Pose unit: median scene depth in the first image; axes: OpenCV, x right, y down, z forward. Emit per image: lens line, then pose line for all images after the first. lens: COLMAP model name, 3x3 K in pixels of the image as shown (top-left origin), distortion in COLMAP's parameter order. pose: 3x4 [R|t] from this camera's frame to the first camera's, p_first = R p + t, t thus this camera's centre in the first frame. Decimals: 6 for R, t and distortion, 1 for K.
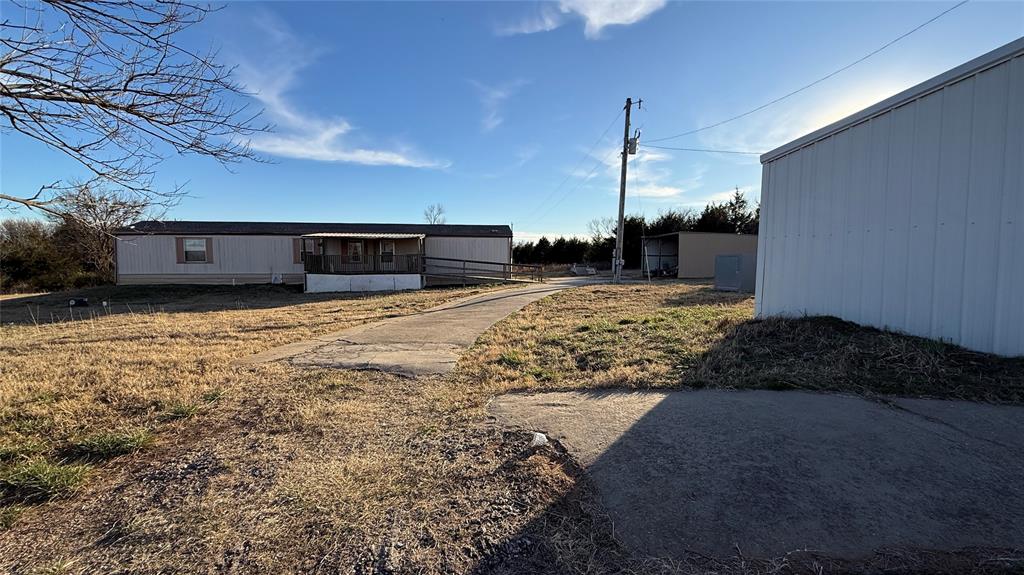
lens RADIAL K [[408.4, 0, 515.4], [0, 408.4, 288.5], [0, 0, 1]] dist [0.003648, -0.000103]
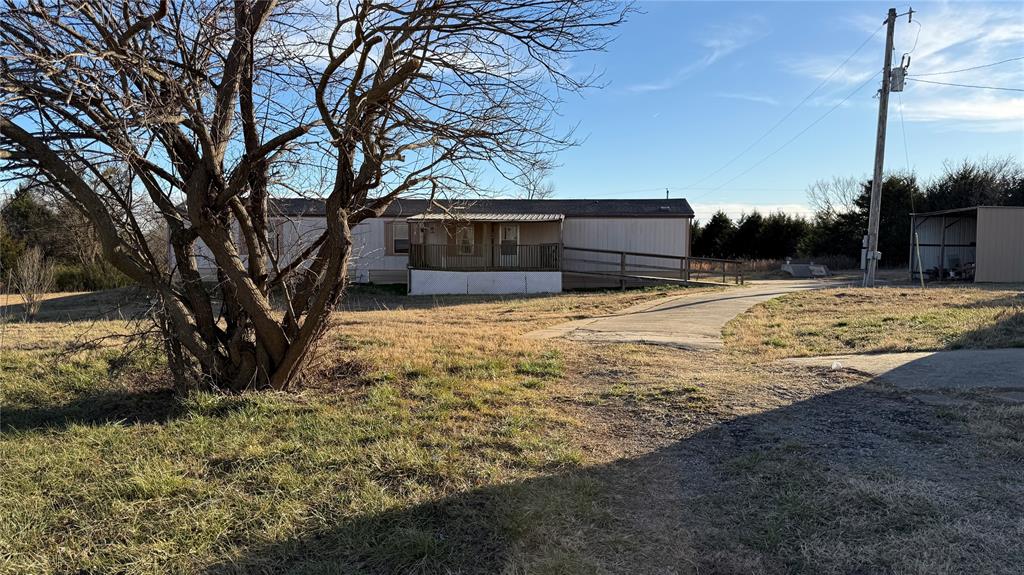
lens RADIAL K [[724.5, 0, 502.0], [0, 724.5, 296.8], [0, 0, 1]] dist [0.042600, -0.054482]
pose [[0.978274, 0.016255, -0.206677, -0.070842], [-0.017850, 0.999824, -0.005859, 0.016746], [0.206545, 0.009421, 0.978392, -0.226830]]
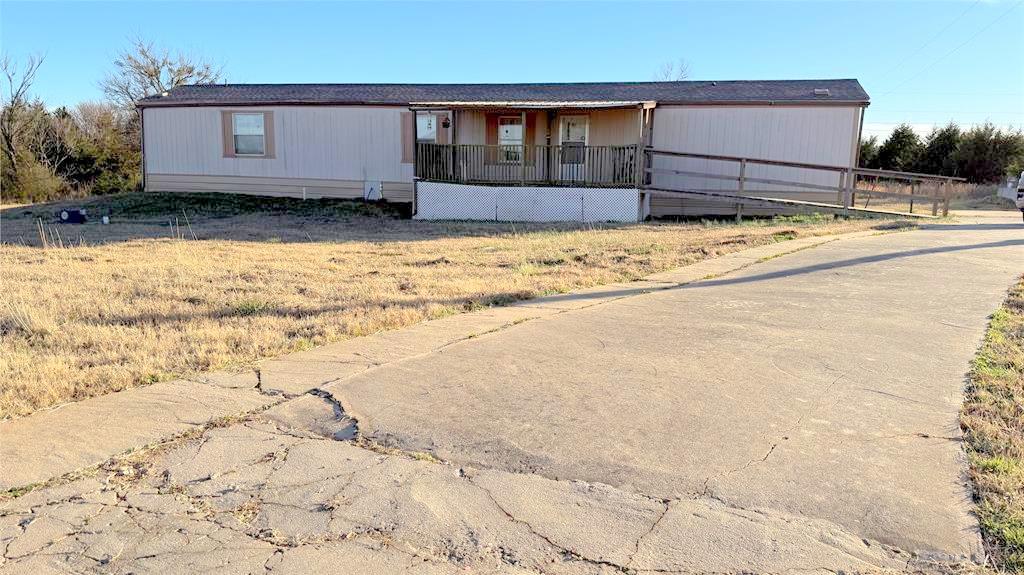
lens RADIAL K [[724.5, 0, 511.5], [0, 724.5, 310.5], [0, 0, 1]] dist [0.042600, -0.054482]
pose [[0.922133, 0.091721, -0.375842, -0.047525], [-0.048136, 0.991142, 0.123776, 0.005478], [0.383866, -0.096046, 0.918380, 0.190653]]
